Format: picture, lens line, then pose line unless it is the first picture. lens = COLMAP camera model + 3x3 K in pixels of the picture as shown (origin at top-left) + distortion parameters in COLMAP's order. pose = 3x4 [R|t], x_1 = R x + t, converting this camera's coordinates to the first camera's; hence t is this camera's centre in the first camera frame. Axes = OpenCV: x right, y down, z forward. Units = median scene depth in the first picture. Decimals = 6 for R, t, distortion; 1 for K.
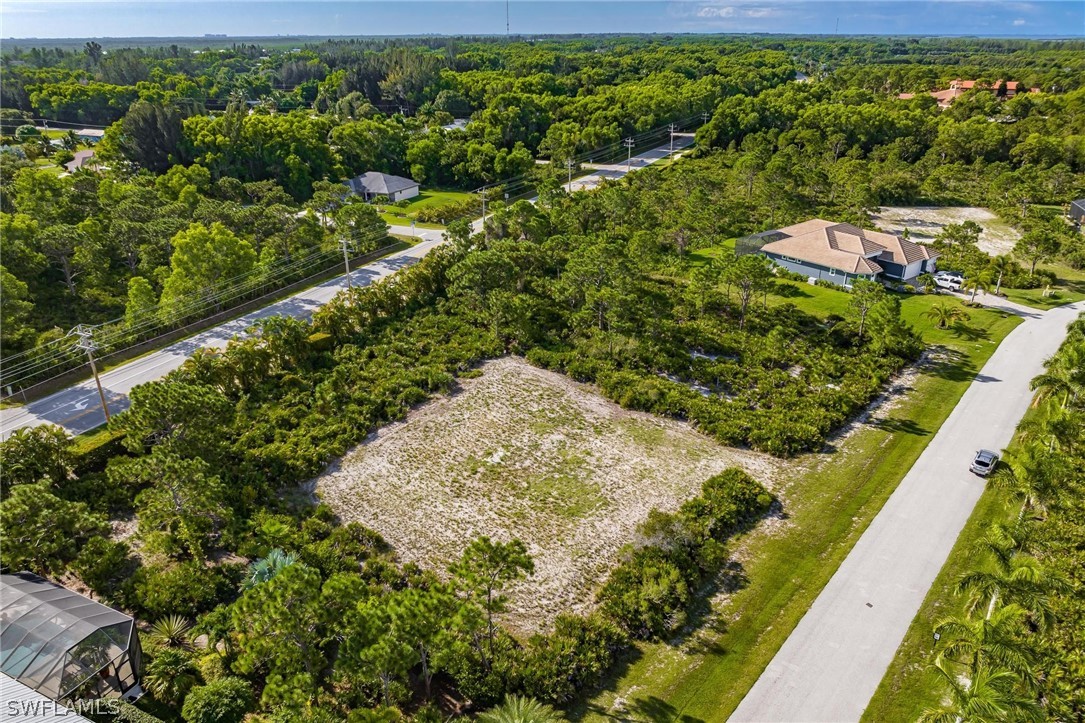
lens RADIAL K [[759.8, 0, 527.3], [0, 759.8, 362.2], [0, 0, 1]] dist [-0.002986, 0.002583]
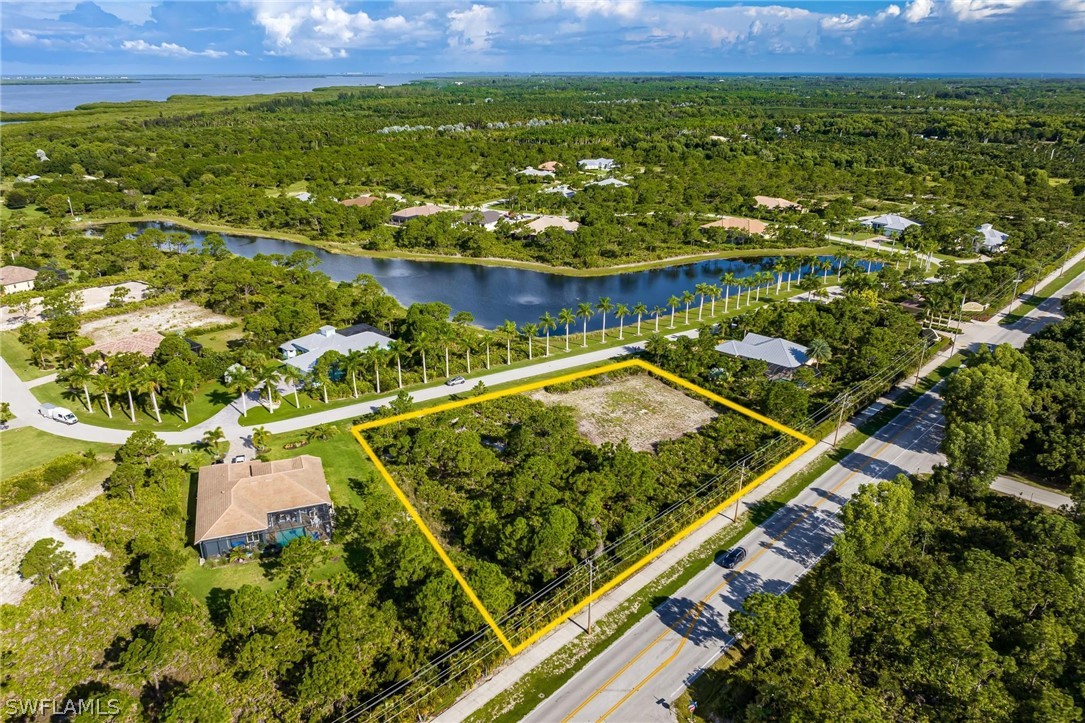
lens RADIAL K [[792.4, 0, 542.5], [0, 792.4, 361.5], [0, 0, 1]] dist [-0.001706, 0.003097]
pose [[-0.957968, -0.099774, 0.268965, -0.304225], [0.113069, 0.730356, 0.673644, -1.311810], [-0.263652, 0.675741, -0.688376, 2.116031]]
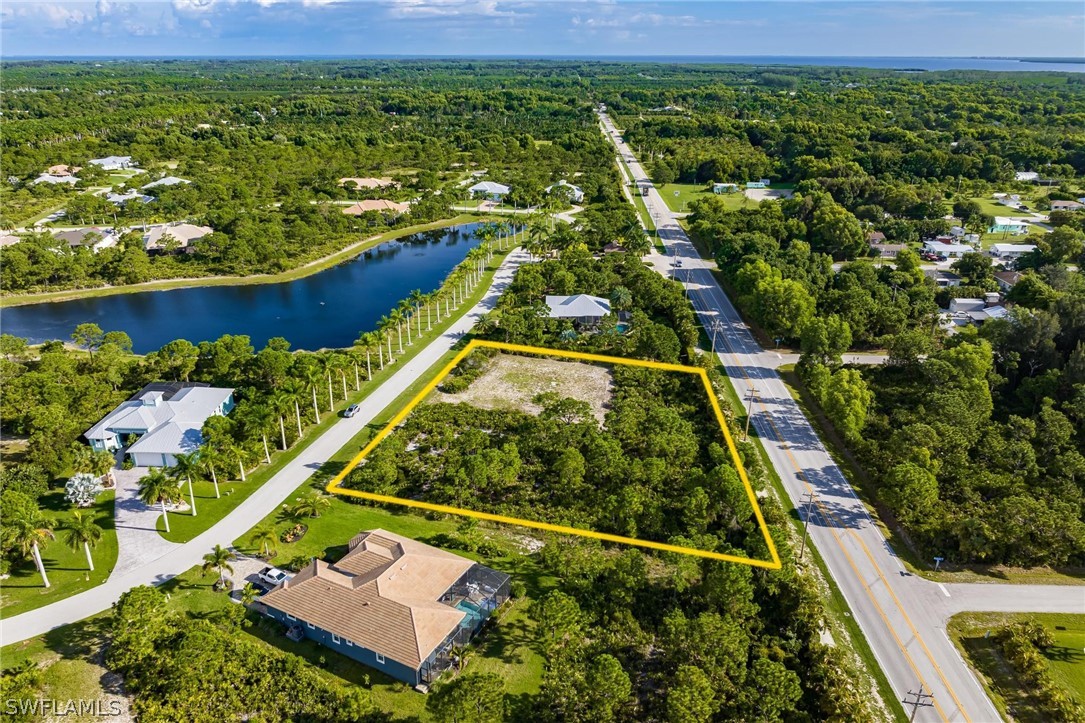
lens RADIAL K [[775.7, 0, 542.5], [0, 775.7, 361.5], [0, 0, 1]] dist [-0.006686, -0.000722]
pose [[-0.908373, 0.154866, -0.388426, 0.740488], [-0.165728, 0.719493, 0.674436, -1.252087], [0.383917, 0.677012, -0.627903, 1.986361]]
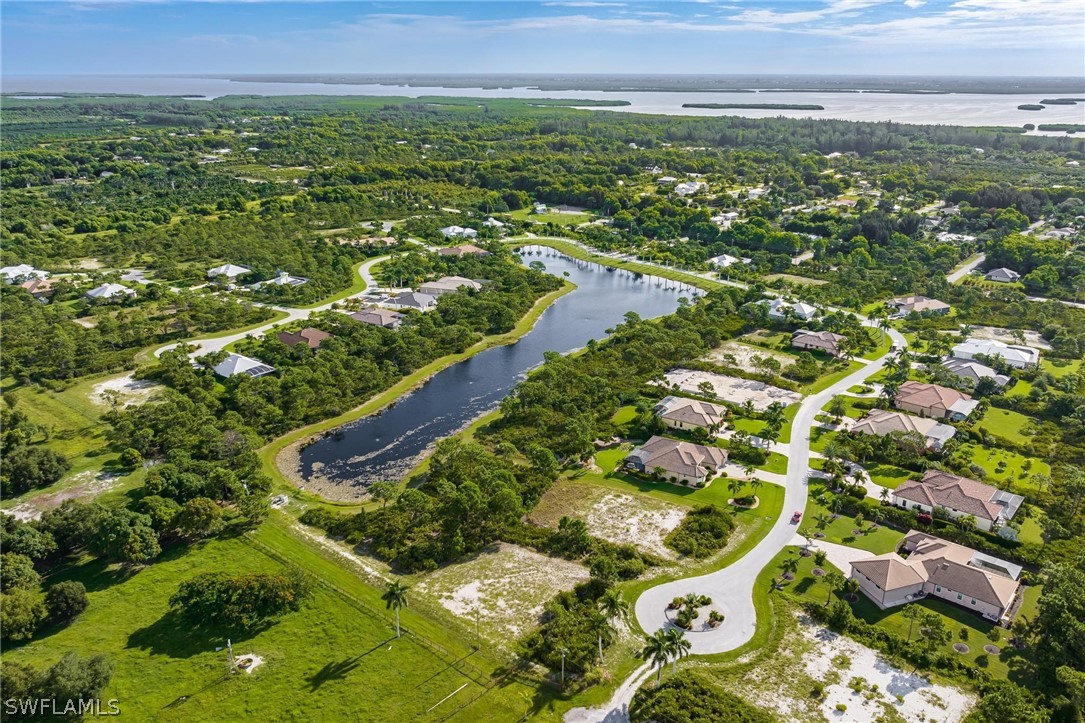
lens RADIAL K [[792.4, 0, 542.5], [0, 792.4, 361.5], [0, 0, 1]] dist [-0.001706, 0.003097]
pose [[-0.253530, 0.329238, -0.909574, 5.294871], [-0.385567, 0.827978, 0.407174, -0.948783], [0.887164, 0.453932, -0.082974, 0.051782]]
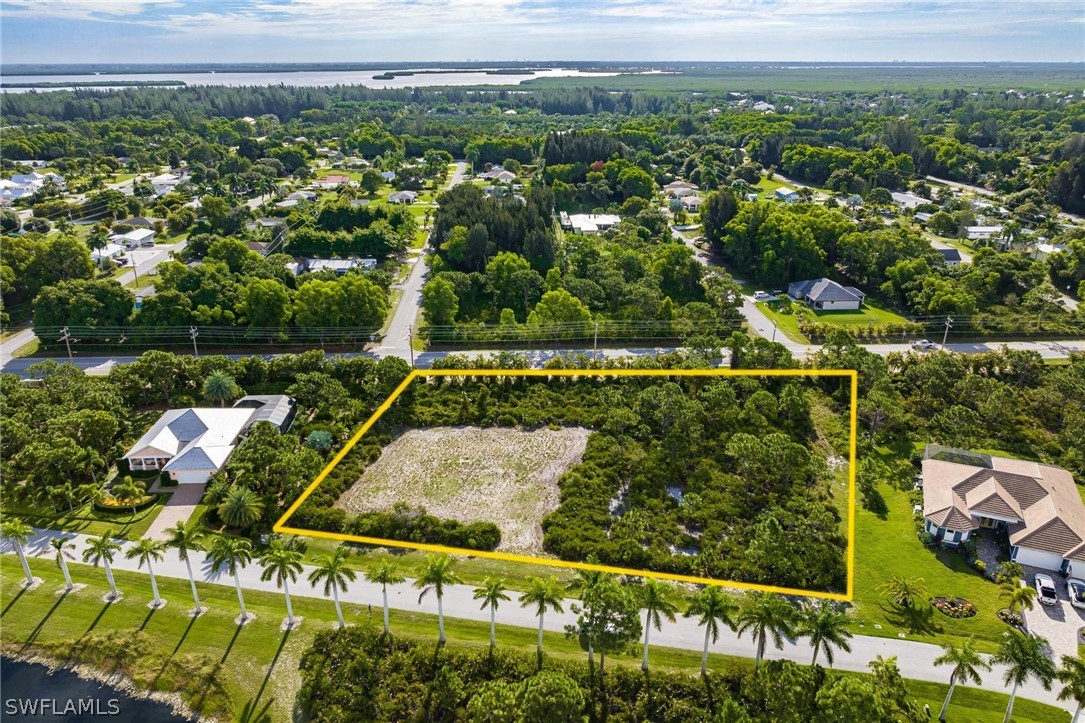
lens RADIAL K [[759.8, 0, 527.3], [0, 759.8, 362.2], [0, 0, 1]] dist [-0.002986, 0.002583]
pose [[0.465030, 0.325663, -0.823220, 1.128338], [-0.345357, 0.922941, 0.170024, -0.349771], [0.815154, 0.205238, 0.541665, 0.099569]]
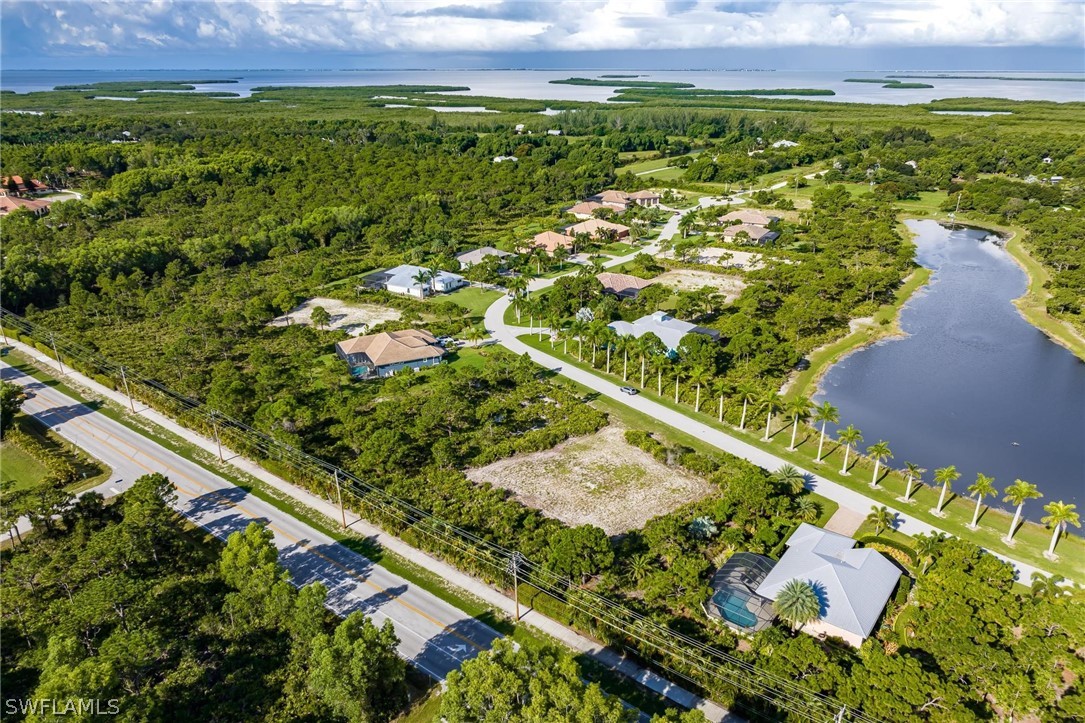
lens RADIAL K [[775.7, 0, 542.5], [0, 775.7, 361.5], [0, 0, 1]] dist [-0.006686, -0.000722]
pose [[0.200563, -0.351174, 0.914577, -1.453071], [0.388540, 0.885501, 0.254804, -0.587223], [-0.899339, 0.304245, 0.314044, 0.311621]]
